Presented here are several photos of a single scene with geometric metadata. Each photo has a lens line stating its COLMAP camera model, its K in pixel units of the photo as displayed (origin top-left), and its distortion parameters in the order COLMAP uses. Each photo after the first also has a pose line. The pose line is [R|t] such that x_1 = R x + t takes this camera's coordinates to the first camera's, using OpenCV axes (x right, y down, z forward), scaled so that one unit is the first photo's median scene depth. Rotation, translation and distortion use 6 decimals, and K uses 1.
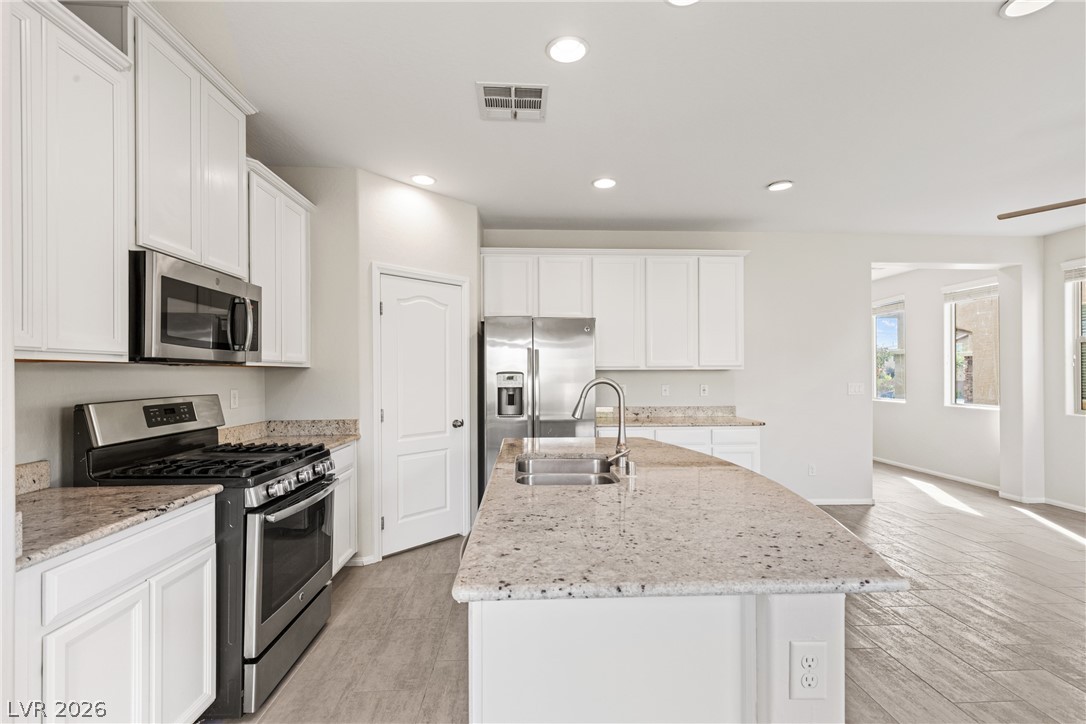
lens RADIAL K [[491.0, 0, 551.3], [0, 491.0, 372.9], [0, 0, 1]] dist [0.007764, -0.001683]
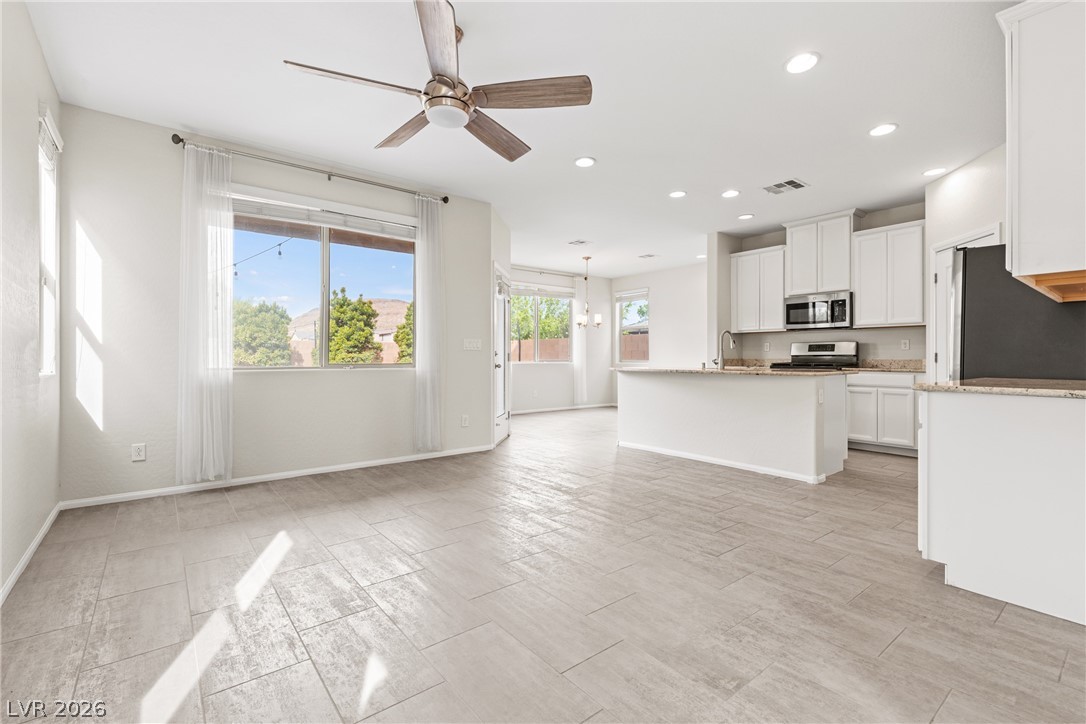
lens RADIAL K [[491.0, 0, 543.7], [0, 491.0, 355.8], [0, 0, 1]] dist [0.007764, -0.001683]
pose [[-0.813965, -0.001786, -0.580911, 1.515395], [0.001223, 0.999988, -0.004788, 0.100278], [0.580912, -0.004608, -0.813953, 1.698439]]
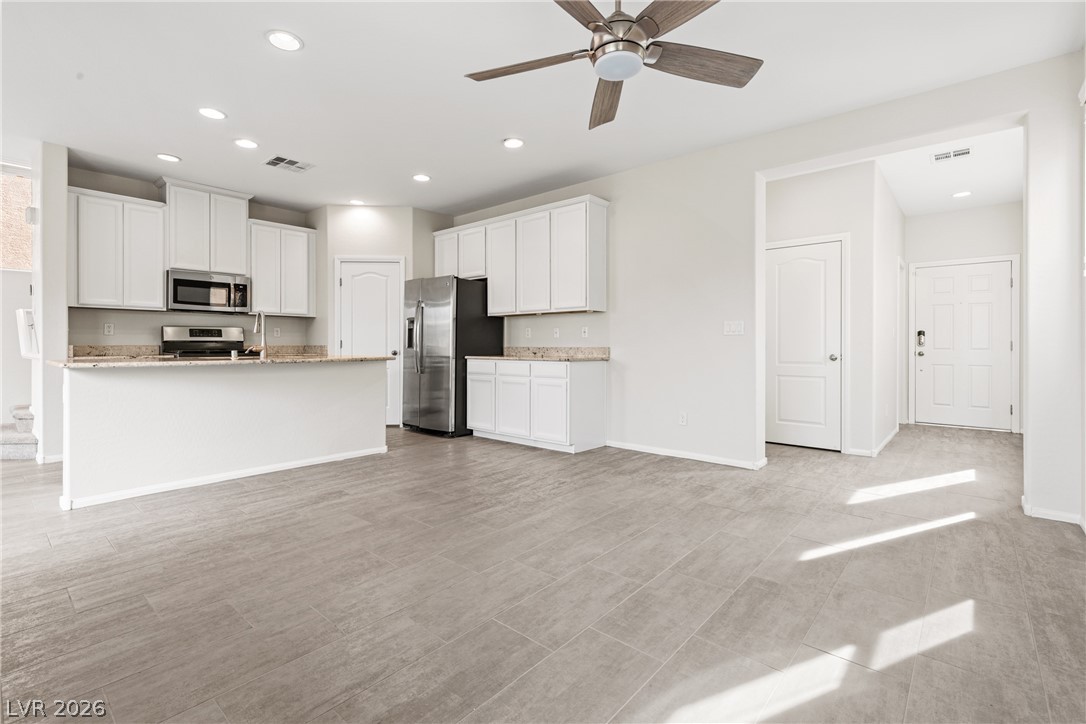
lens RADIAL K [[491.0, 0, 550.7], [0, 491.0, 348.1], [0, 0, 1]] dist [0.007764, -0.001683]
pose [[0.725484, 0.006749, -0.688206, 1.592187], [-0.002144, 0.999969, 0.007545, 0.098994], [0.688236, -0.003998, 0.725476, 0.289433]]
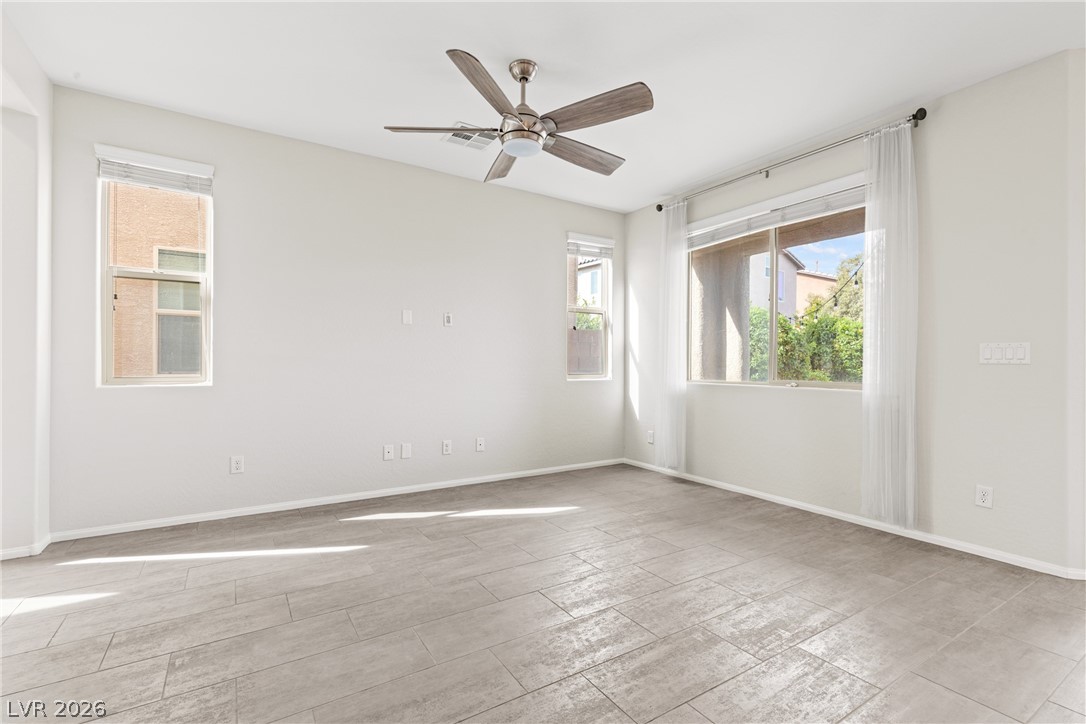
lens RADIAL K [[491.0, 0, 548.4], [0, 491.0, 358.7], [0, 0, 1]] dist [0.007764, -0.001683]
pose [[-0.492844, 0.004377, 0.870106, 0.329841], [-0.008230, 0.999919, -0.009692, 0.078184], [-0.870078, -0.011937, -0.492769, 1.306608]]
